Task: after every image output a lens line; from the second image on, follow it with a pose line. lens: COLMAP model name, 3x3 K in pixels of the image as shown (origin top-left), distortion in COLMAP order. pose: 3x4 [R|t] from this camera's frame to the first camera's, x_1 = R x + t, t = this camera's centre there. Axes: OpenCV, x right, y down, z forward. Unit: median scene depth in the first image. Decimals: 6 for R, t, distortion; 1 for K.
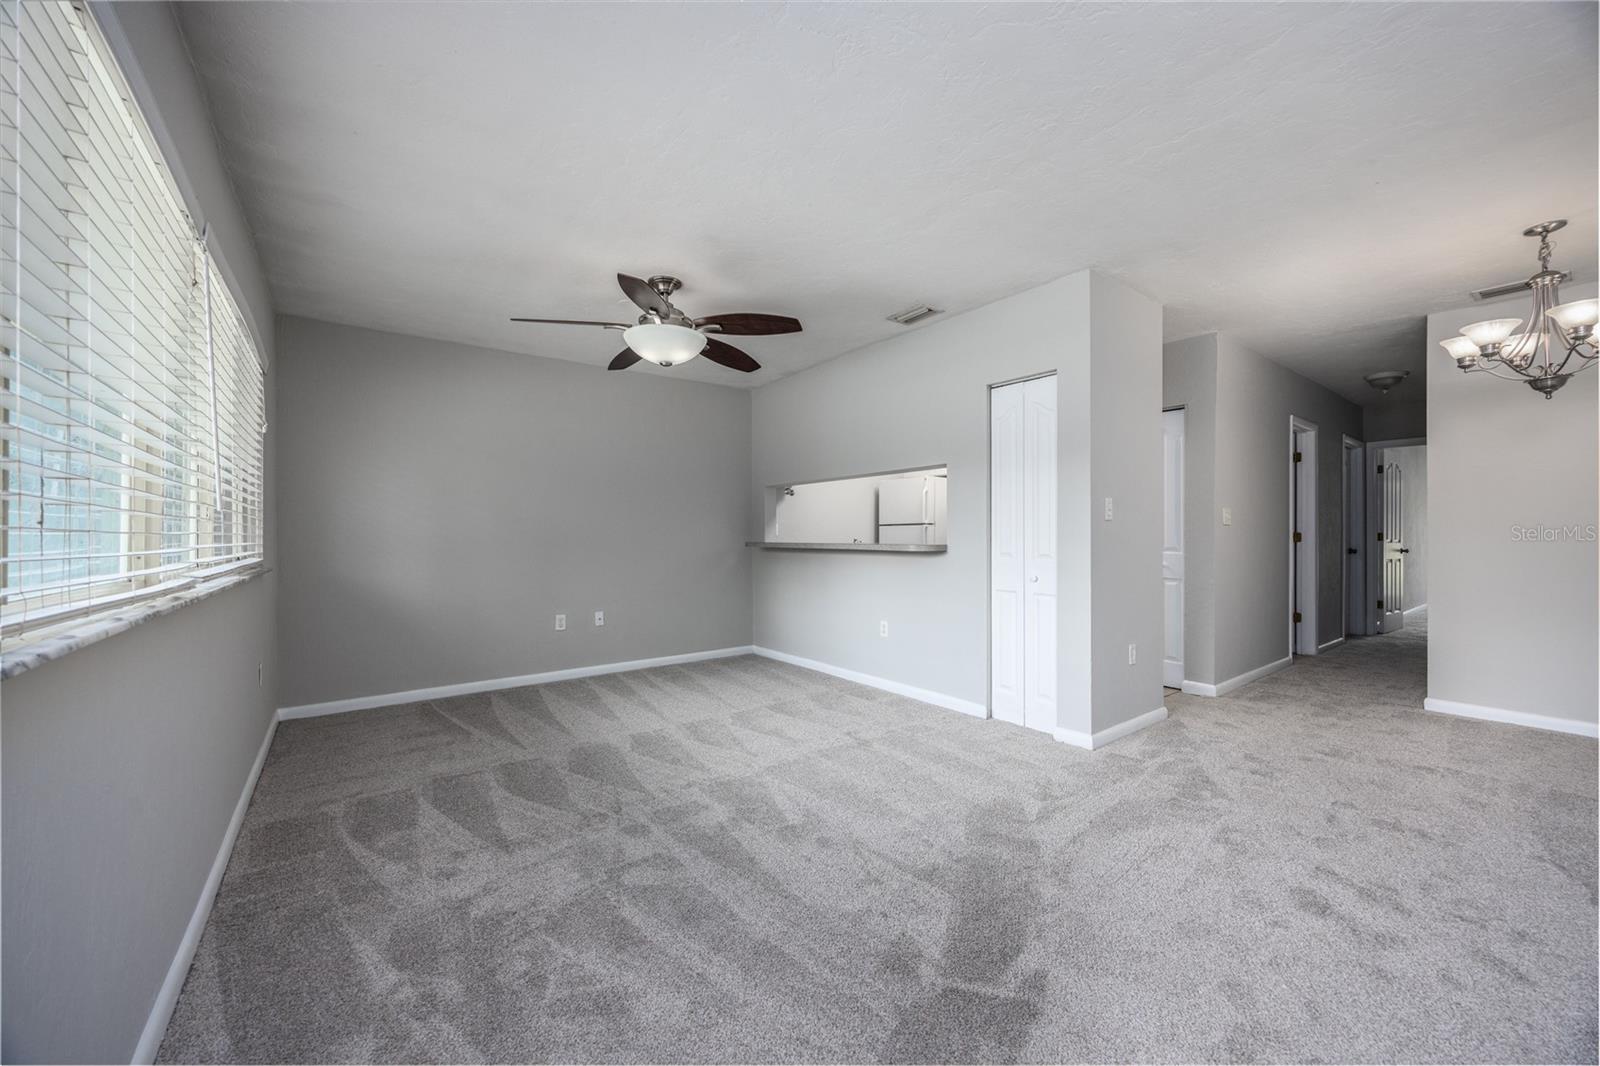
lens RADIAL K [[609.0, 0, 796.3], [0, 609.0, 533.4], [0, 0, 1]] dist [-0.003243, 0.000070]
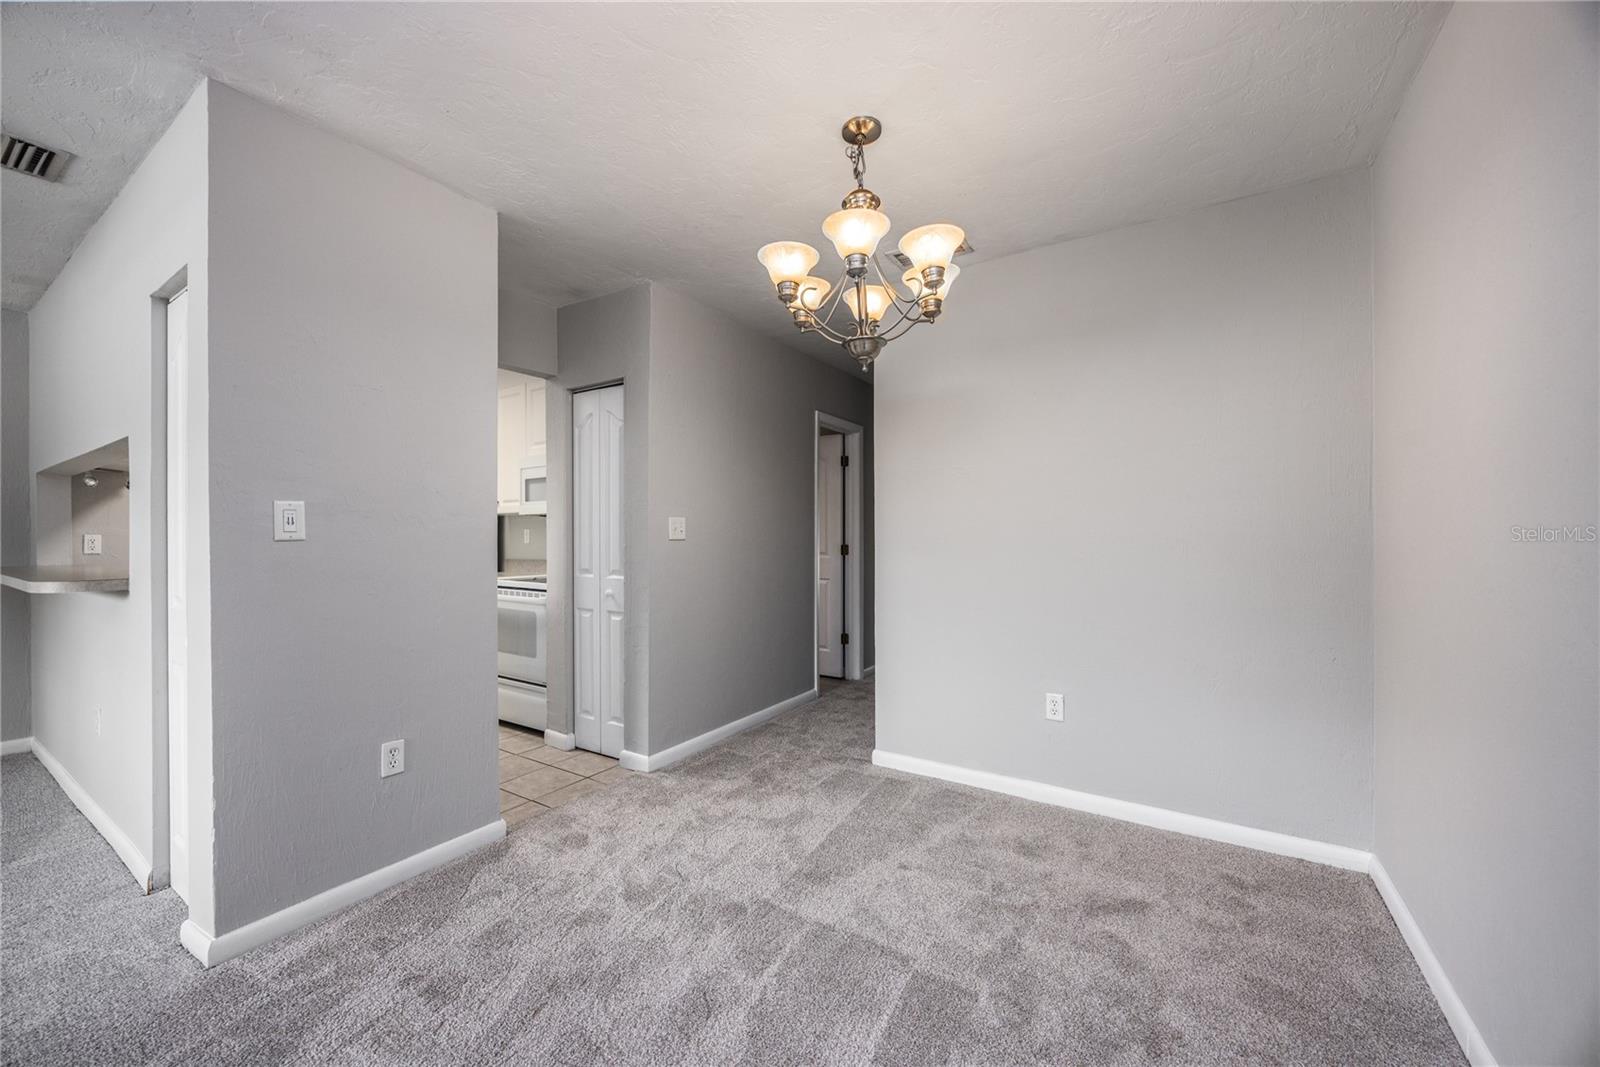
lens RADIAL K [[609.0, 0, 807.1], [0, 609.0, 532.9], [0, 0, 1]] dist [-0.003243, 0.000070]
pose [[0.934964, 0.000230, 0.354743, 0.738591], [0.000858, 0.999995, -0.002909, -0.026011], [-0.354742, 0.003024, 0.934959, 0.285247]]
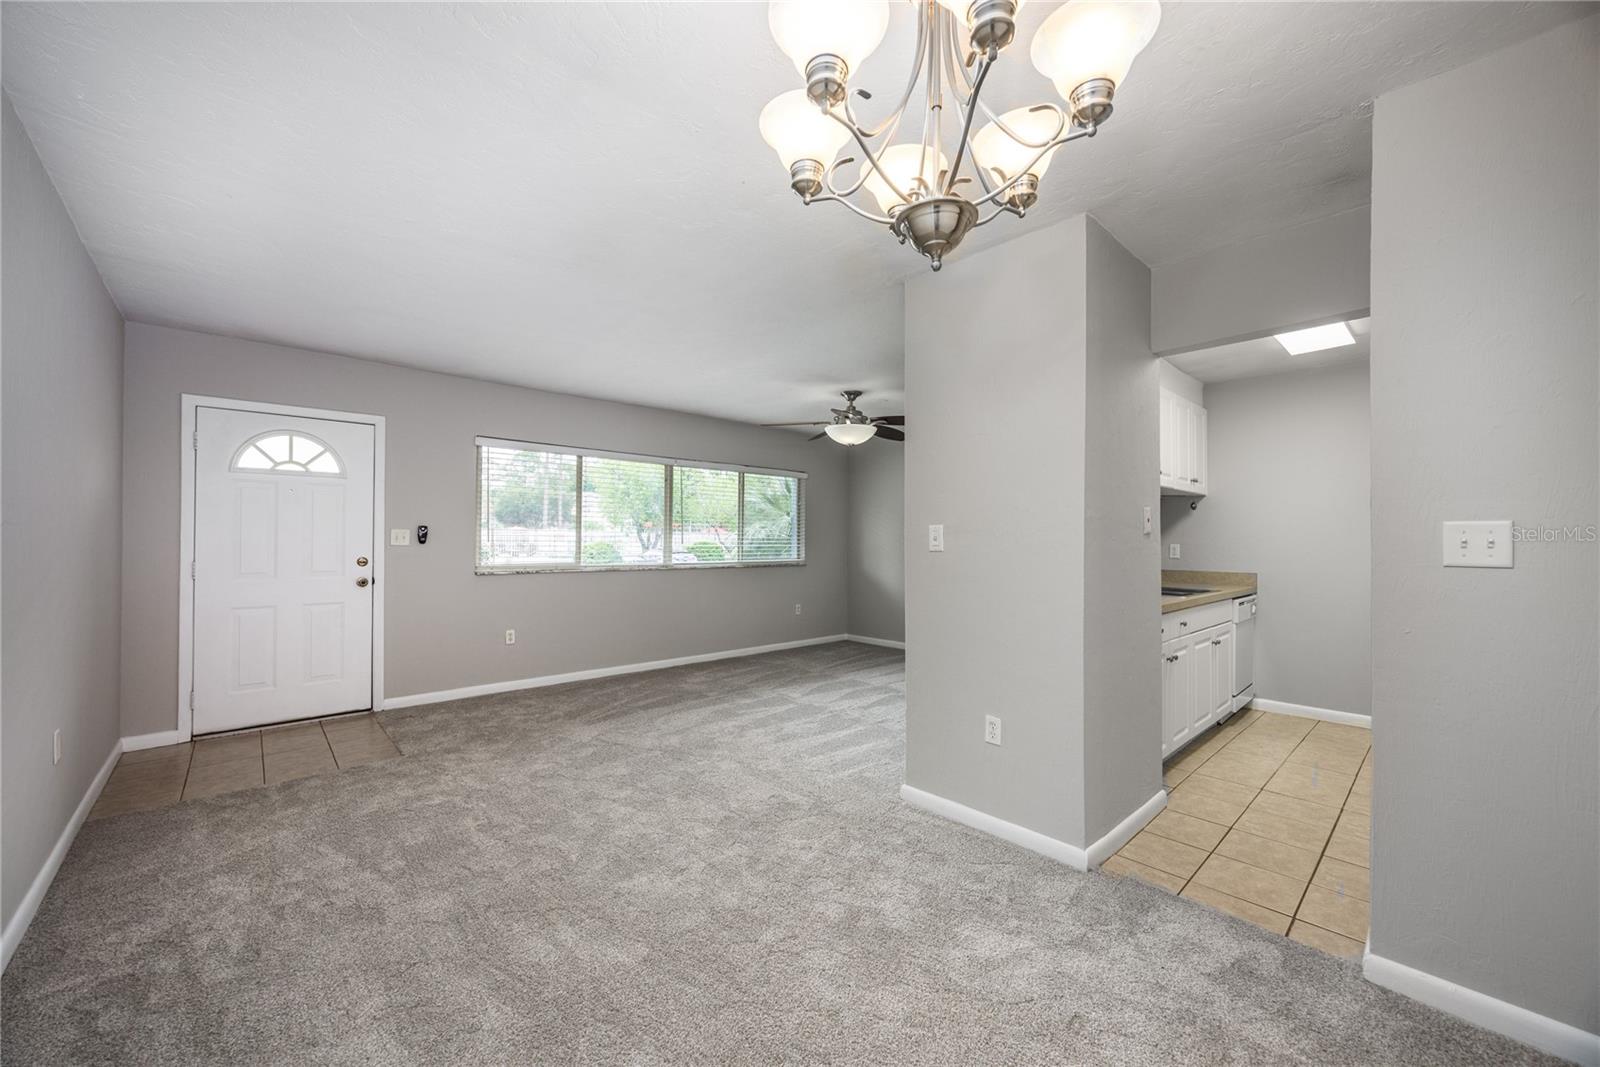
lens RADIAL K [[609.0, 0, 805.5], [0, 609.0, 532.1], [0, 0, 1]] dist [-0.003243, 0.000070]
pose [[0.109460, -0.009284, -0.993948, 1.299807], [-0.002560, 0.999950, -0.009622, -0.039003], [0.993988, 0.003597, 0.109431, 0.698759]]
